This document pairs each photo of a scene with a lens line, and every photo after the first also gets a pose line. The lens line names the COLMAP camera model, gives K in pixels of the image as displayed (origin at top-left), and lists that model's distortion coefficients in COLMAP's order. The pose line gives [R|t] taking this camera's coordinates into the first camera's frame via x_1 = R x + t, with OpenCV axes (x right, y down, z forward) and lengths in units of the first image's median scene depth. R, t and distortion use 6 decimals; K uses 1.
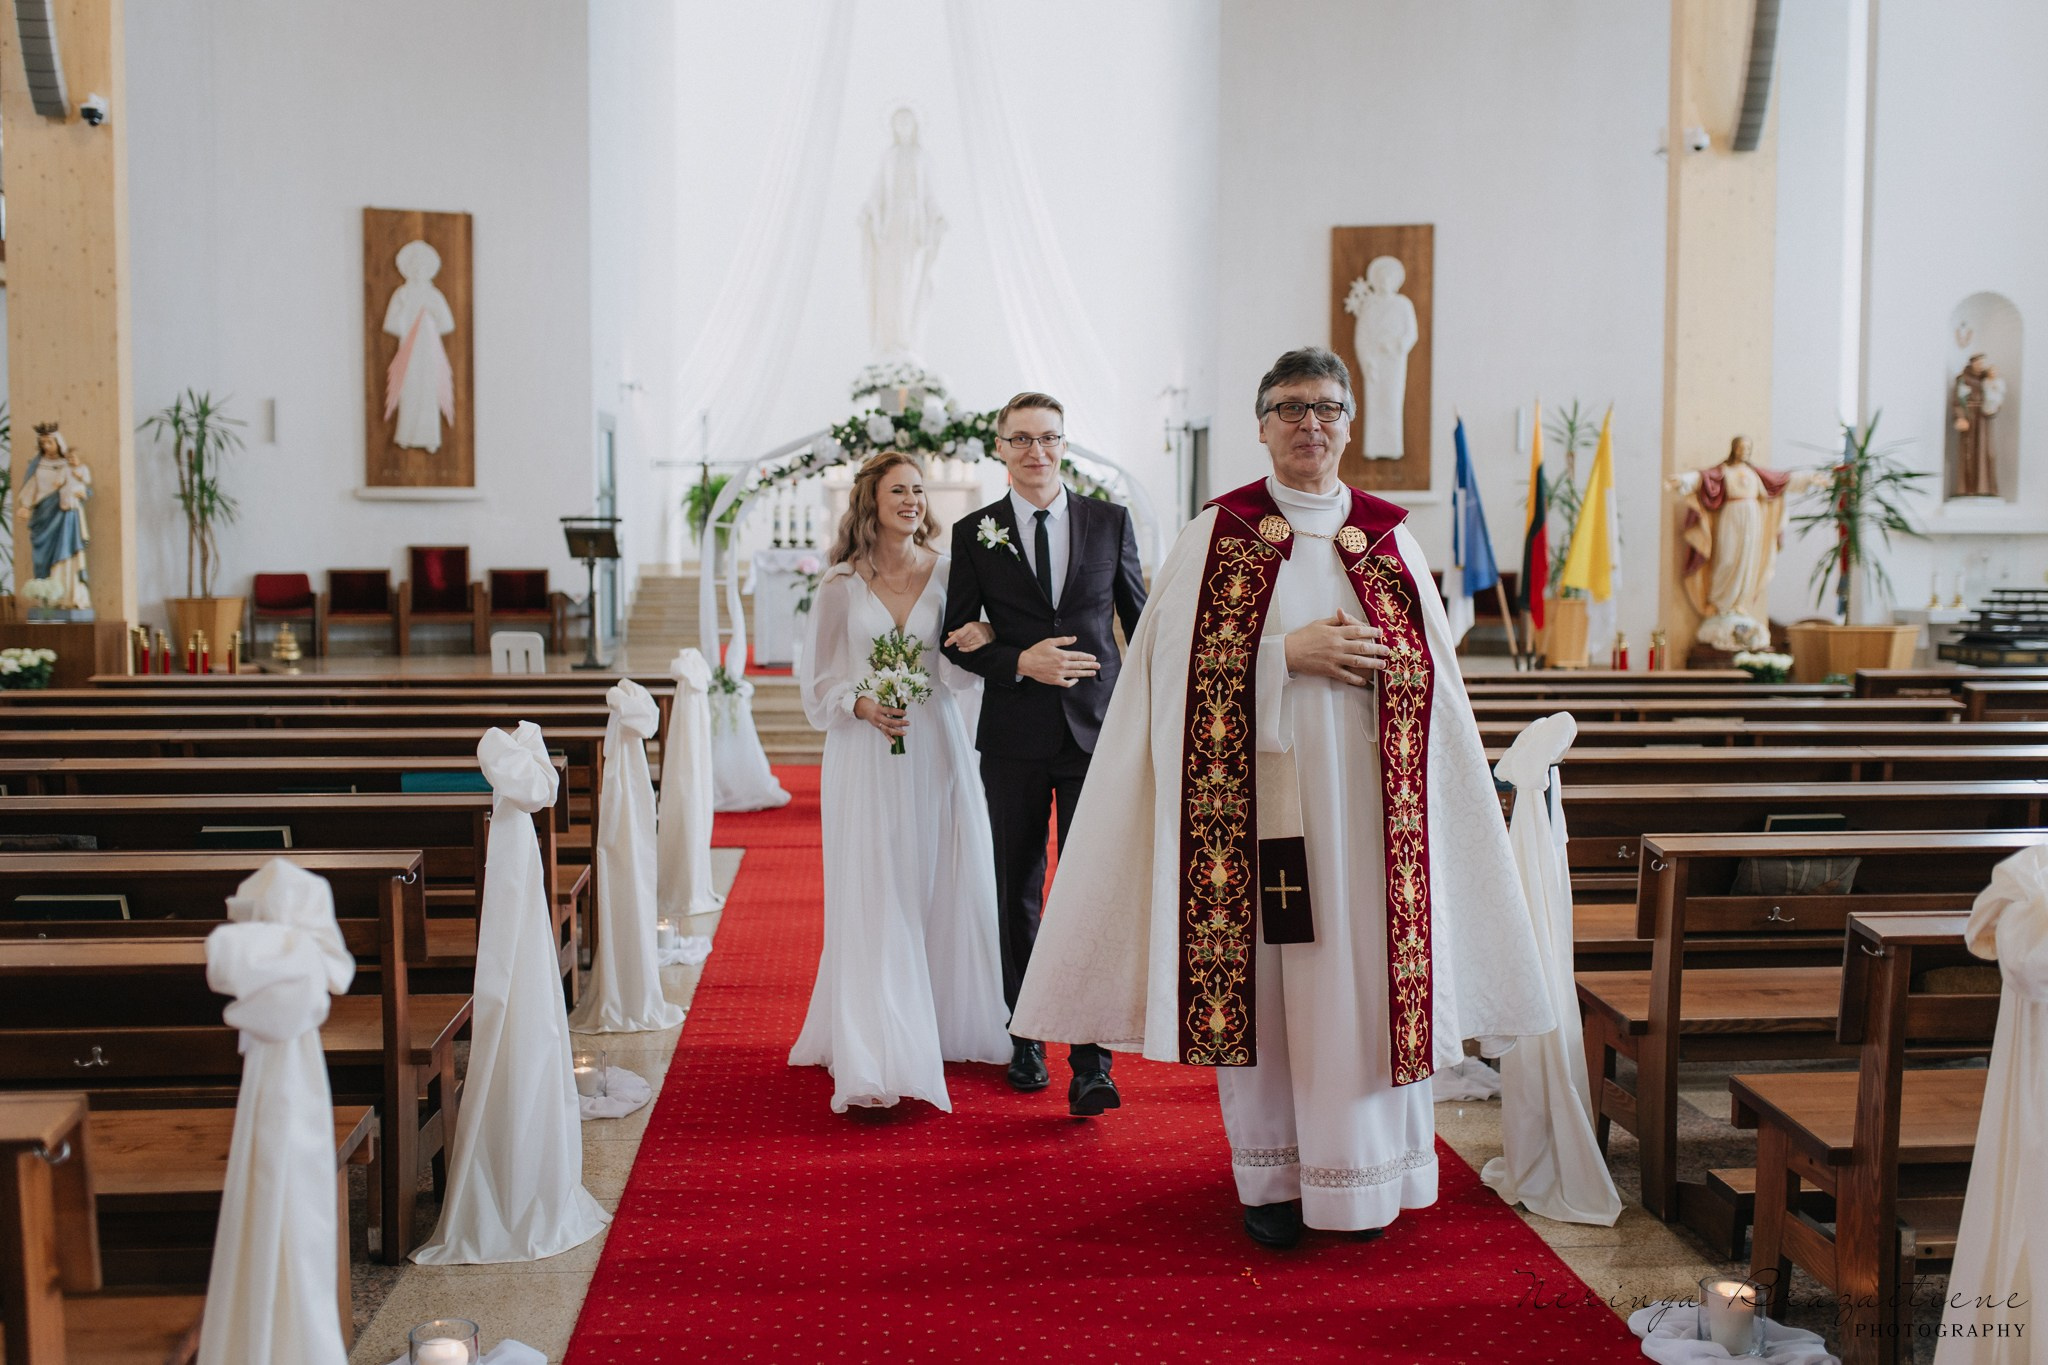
lens RADIAL K [[1992.5, 0, 984.4], [0, 1992.5, 686.0], [0, 0, 1]] dist [-0.009006, 0.016183]
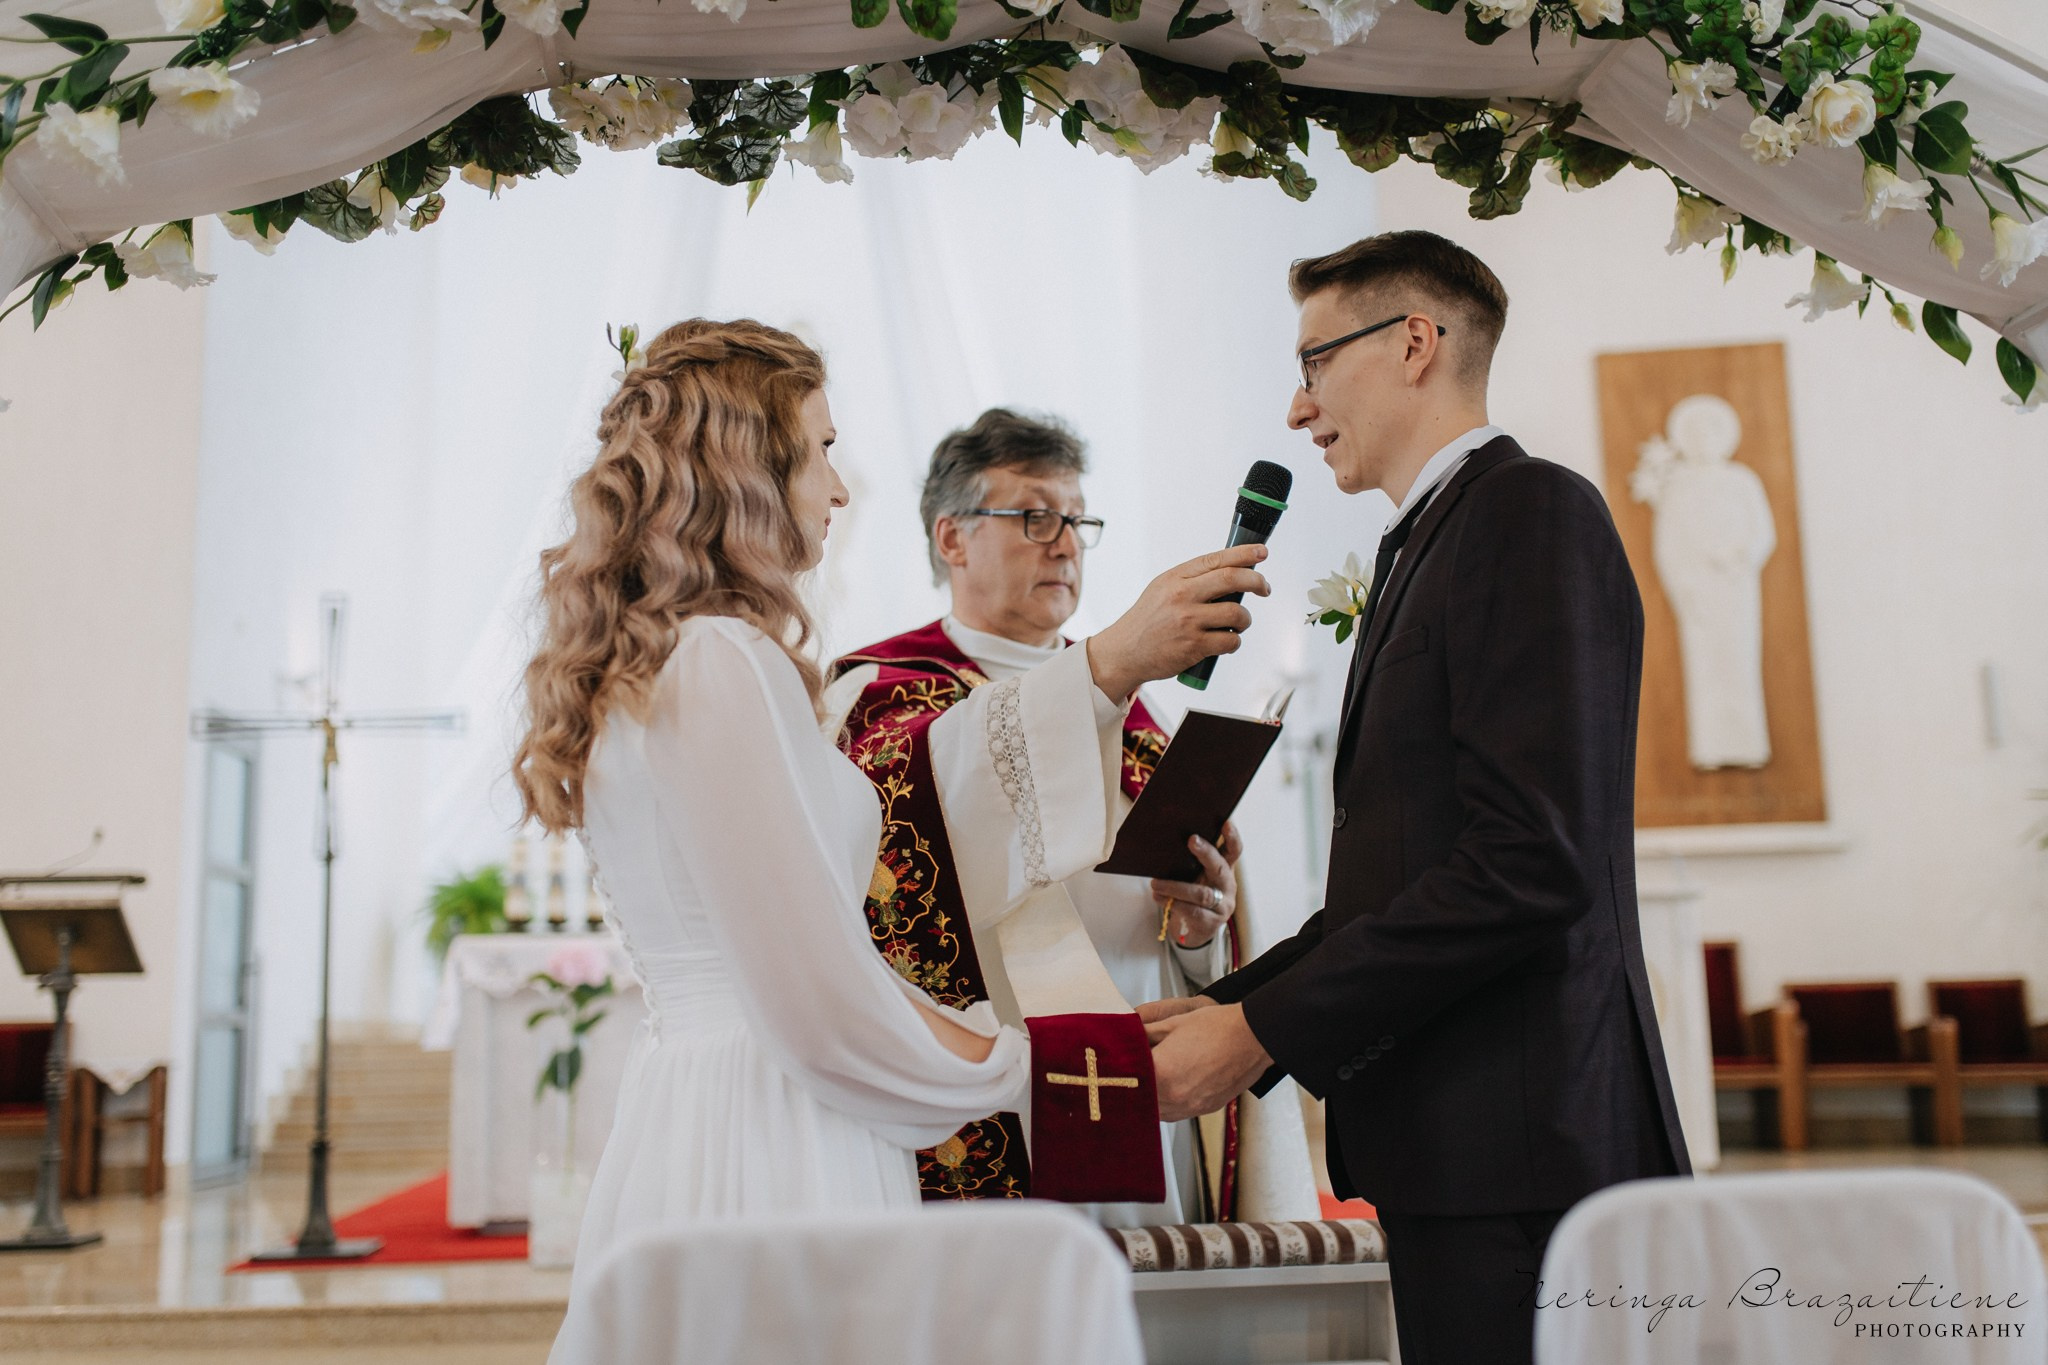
lens RADIAL K [[2086.9, 0, 1017.6], [0, 2086.9, 670.2], [0, 0, 1]] dist [0.001572, 0.002258]
pose [[0.997415, -0.014880, 0.070299, -0.025418], [0.031253, 0.970776, -0.237945, -0.014079], [-0.064704, 0.239527, 0.968731, 0.479444]]
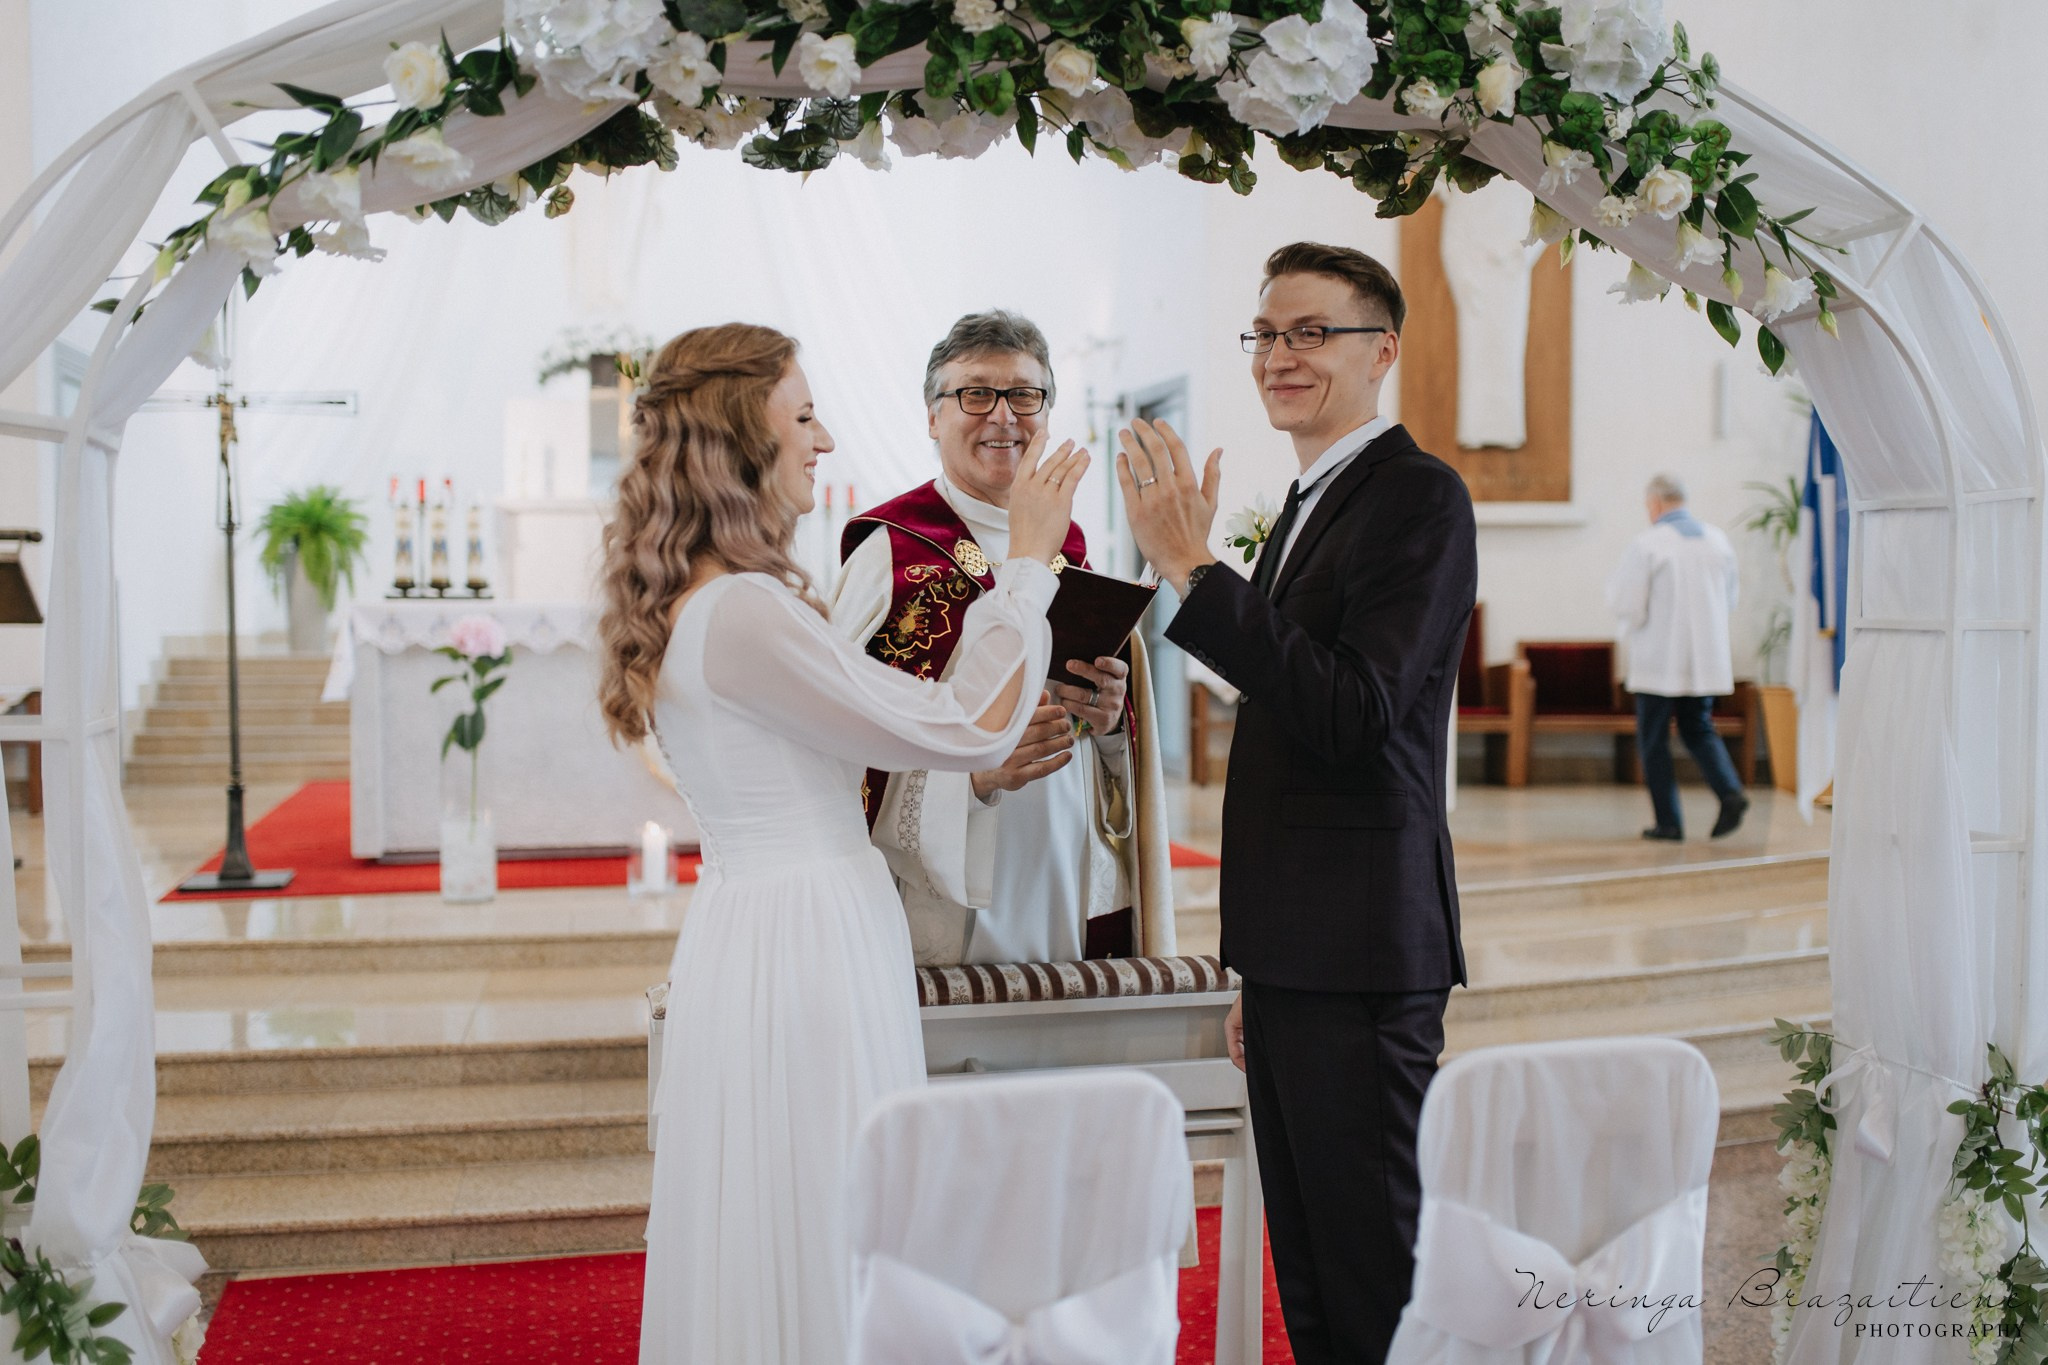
lens RADIAL K [[2018.7, 0, 1028.9], [0, 2018.7, 689.4], [0, 0, 1]] dist [0.000446, 0.005432]
pose [[0.983368, -0.010279, 0.181336, -0.041135], [0.016310, 0.999361, -0.031797, -0.027307], [-0.180893, 0.034225, 0.982907, 0.451403]]
